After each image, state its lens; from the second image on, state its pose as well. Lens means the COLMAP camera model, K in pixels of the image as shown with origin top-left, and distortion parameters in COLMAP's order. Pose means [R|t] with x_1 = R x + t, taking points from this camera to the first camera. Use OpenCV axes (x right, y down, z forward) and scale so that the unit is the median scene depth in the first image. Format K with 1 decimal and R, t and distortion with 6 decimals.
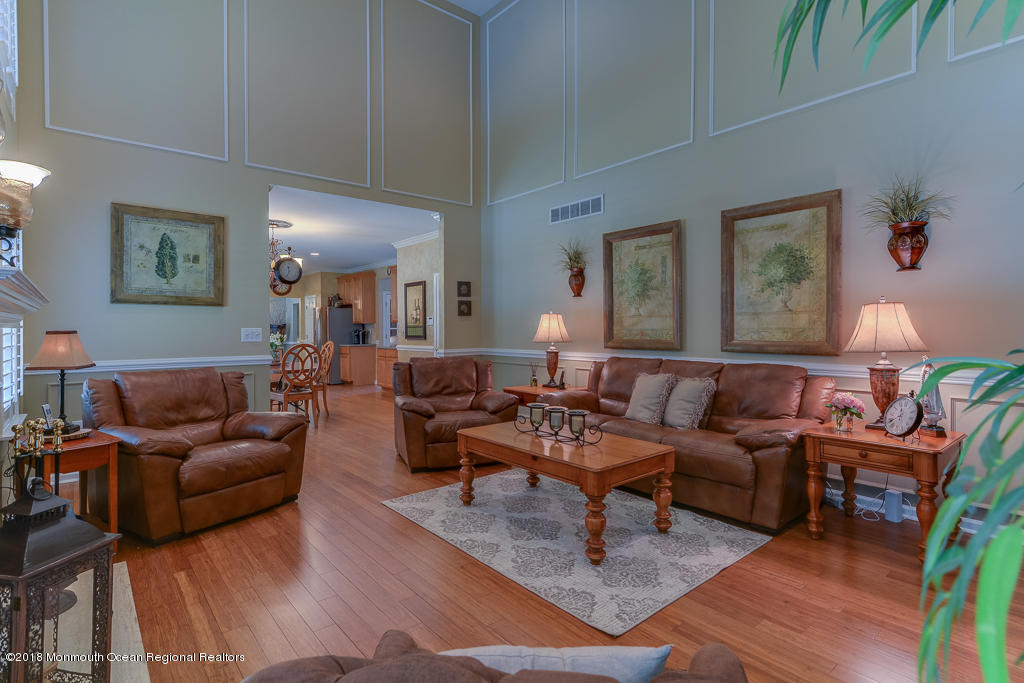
lens RADIAL K [[505.9, 0, 515.2], [0, 505.9, 343.9], [0, 0, 1]] dist [0.011022, -0.000763]
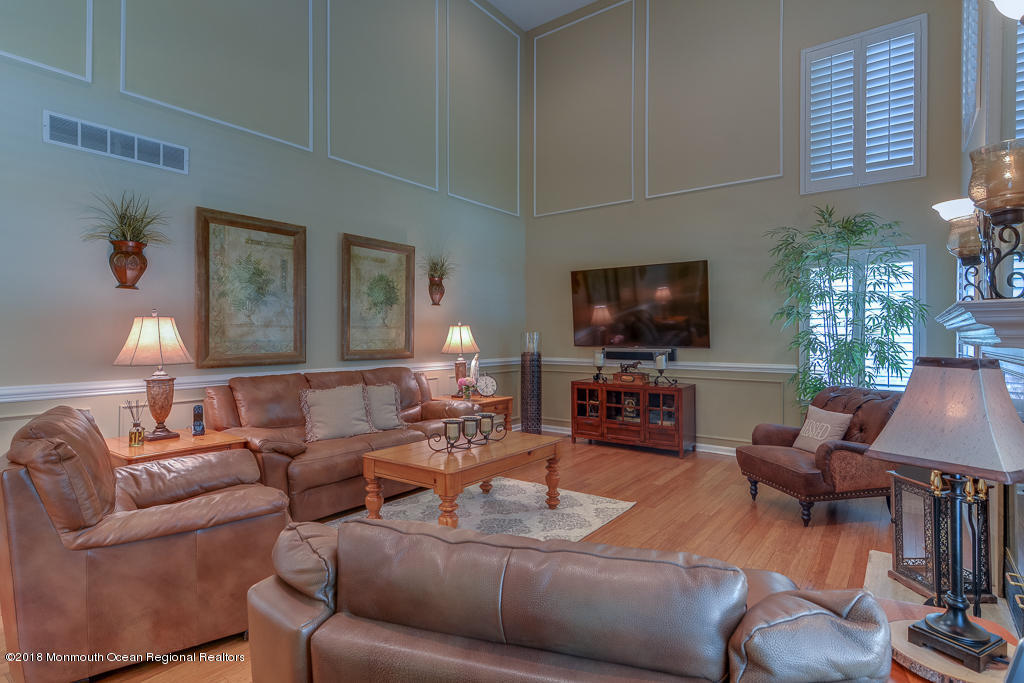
lens RADIAL K [[505.9, 0, 515.2], [0, 505.9, 343.9], [0, 0, 1]] dist [0.011022, -0.000763]
pose [[-0.210796, -0.006839, 0.977506, -0.682817], [0.034825, 0.999288, 0.014502, -0.022762], [-0.976910, 0.037098, -0.210408, 0.802358]]
